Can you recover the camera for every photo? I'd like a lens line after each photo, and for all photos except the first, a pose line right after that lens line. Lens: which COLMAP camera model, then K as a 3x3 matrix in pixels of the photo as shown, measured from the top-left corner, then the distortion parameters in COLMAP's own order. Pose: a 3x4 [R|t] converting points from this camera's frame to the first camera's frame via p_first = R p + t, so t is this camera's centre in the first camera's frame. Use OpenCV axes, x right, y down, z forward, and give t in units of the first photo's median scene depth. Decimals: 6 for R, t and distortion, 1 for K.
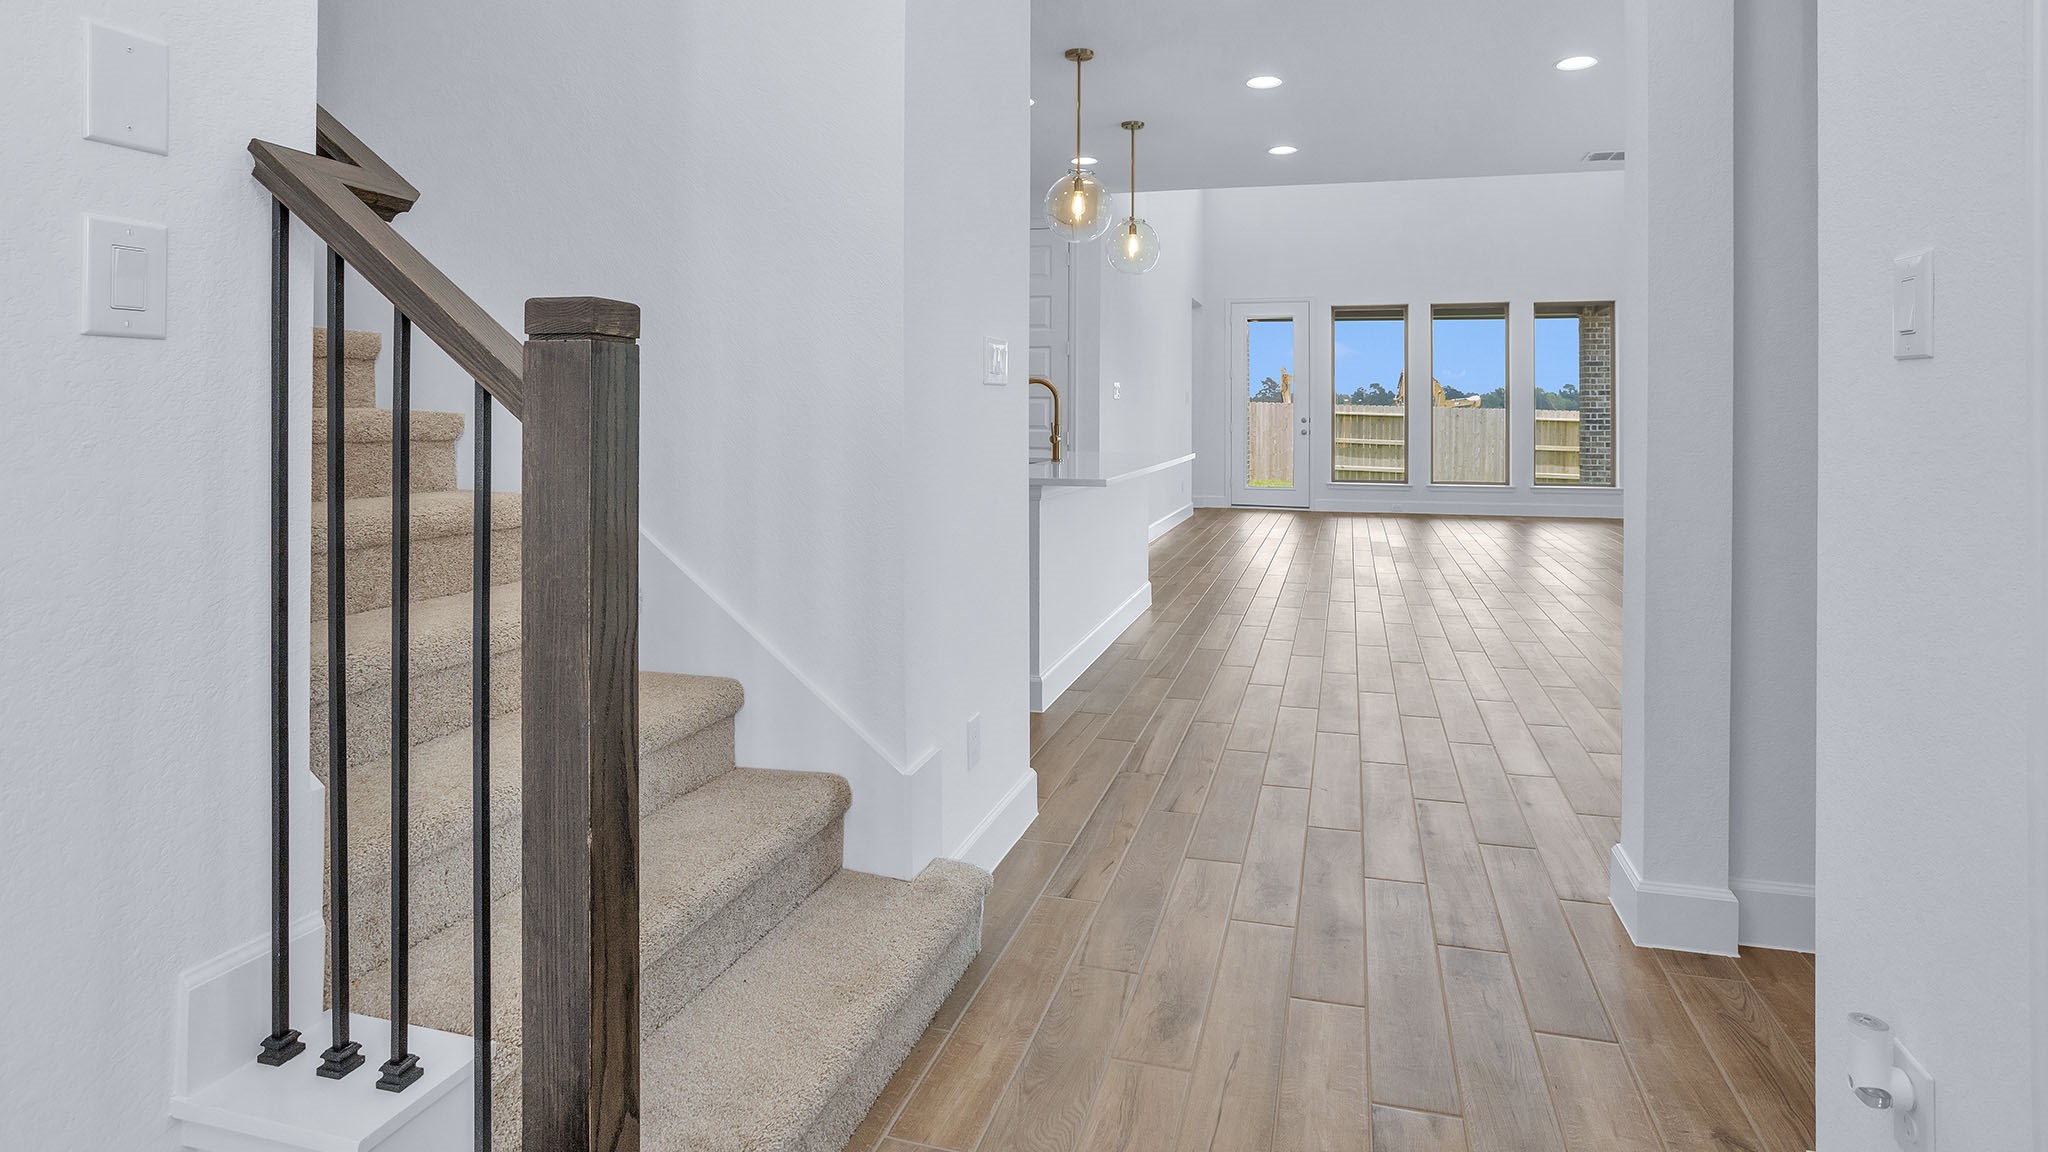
lens RADIAL K [[1043.2, 0, 1091.9], [0, 1043.2, 393.9], [0, 0, 1]] dist [-0.001646, 0.000388]
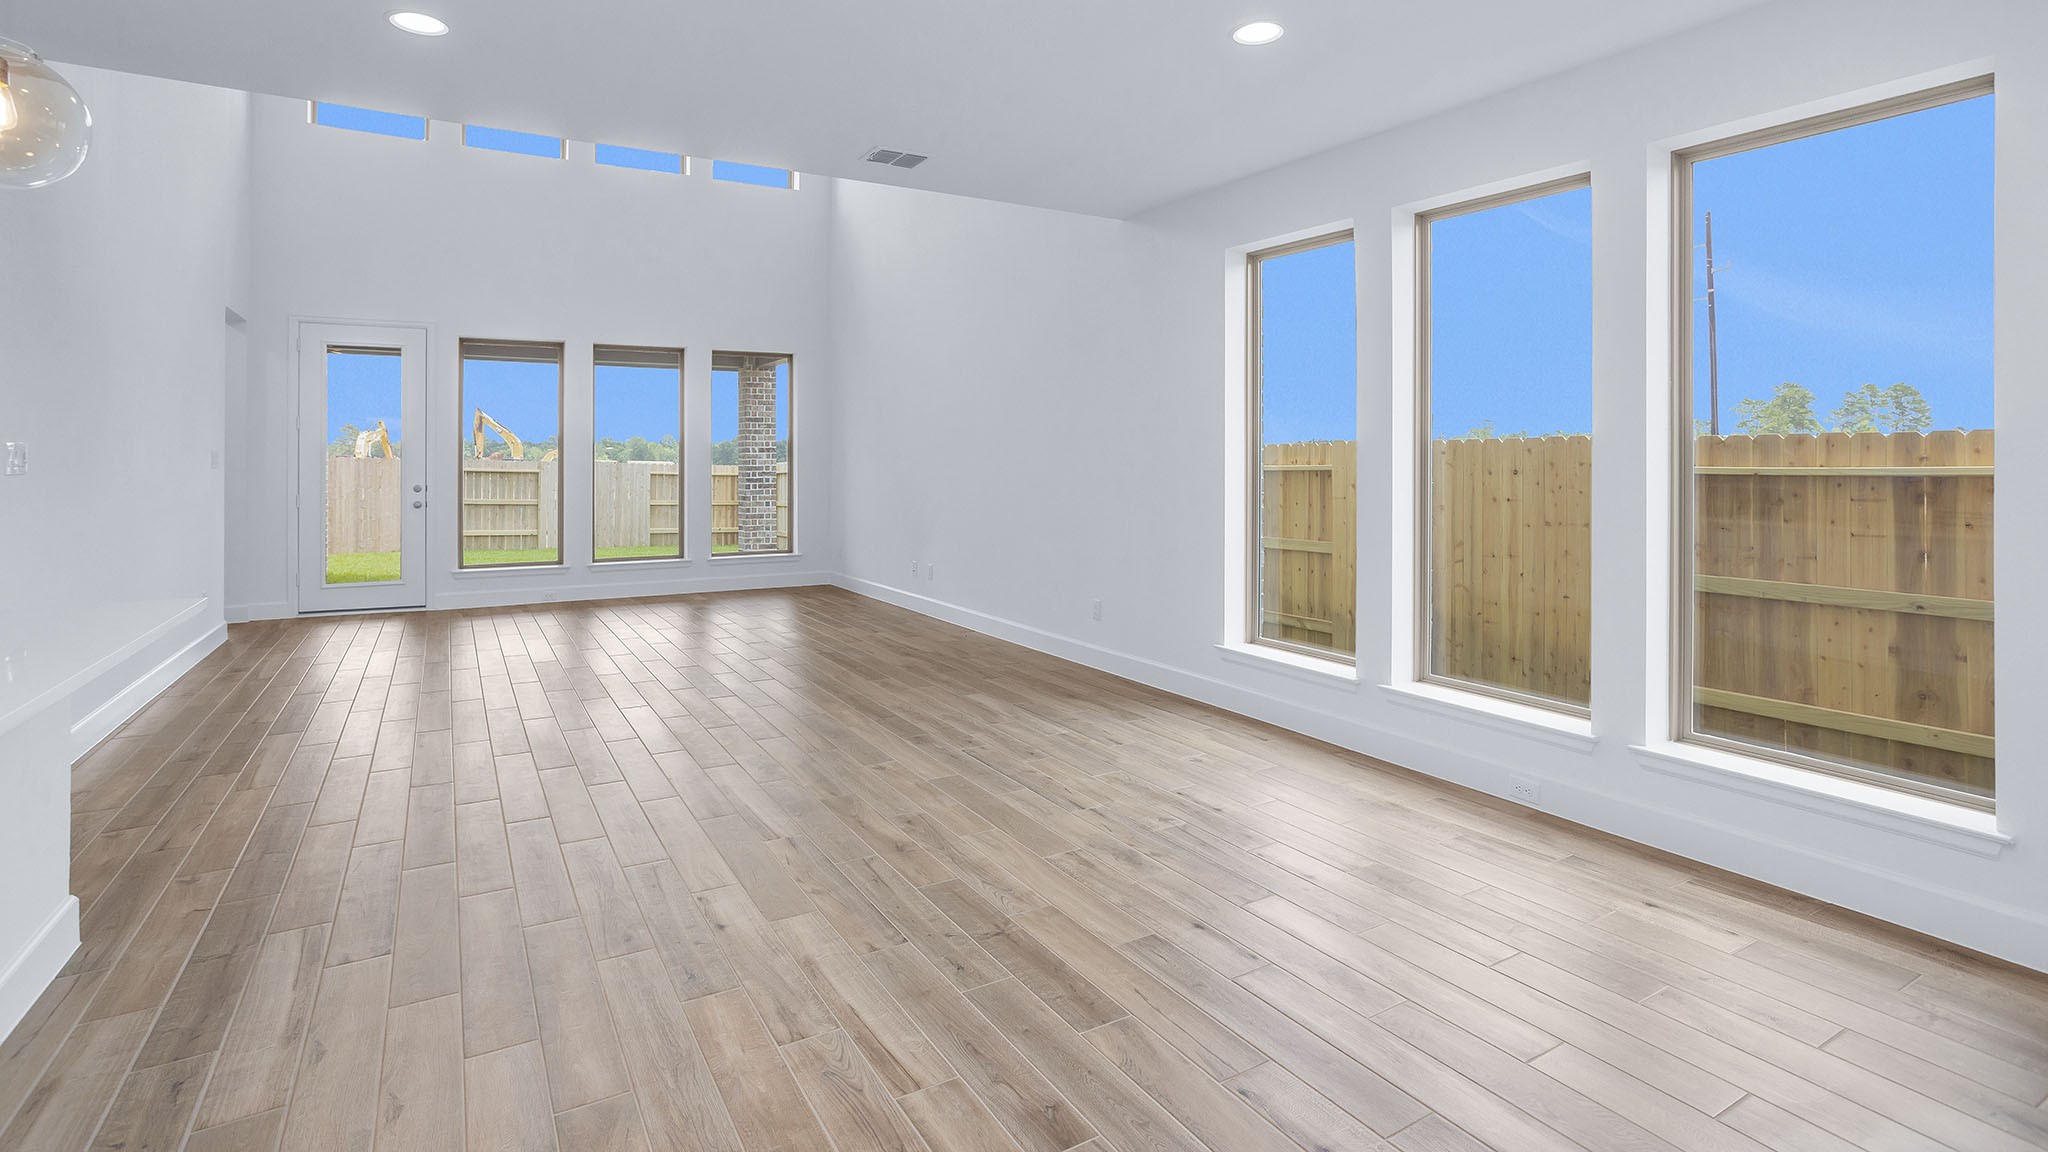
lens RADIAL K [[984.5, 0, 1024.2], [0, 984.5, 466.2], [0, 0, 1]] dist [-0.053173, 0.033196]
pose [[0.712301, -0.007545, 0.701833, 0.030316], [-0.009536, 0.999746, 0.020425, -0.008847], [-0.701809, -0.021241, 0.712048, 0.224870]]
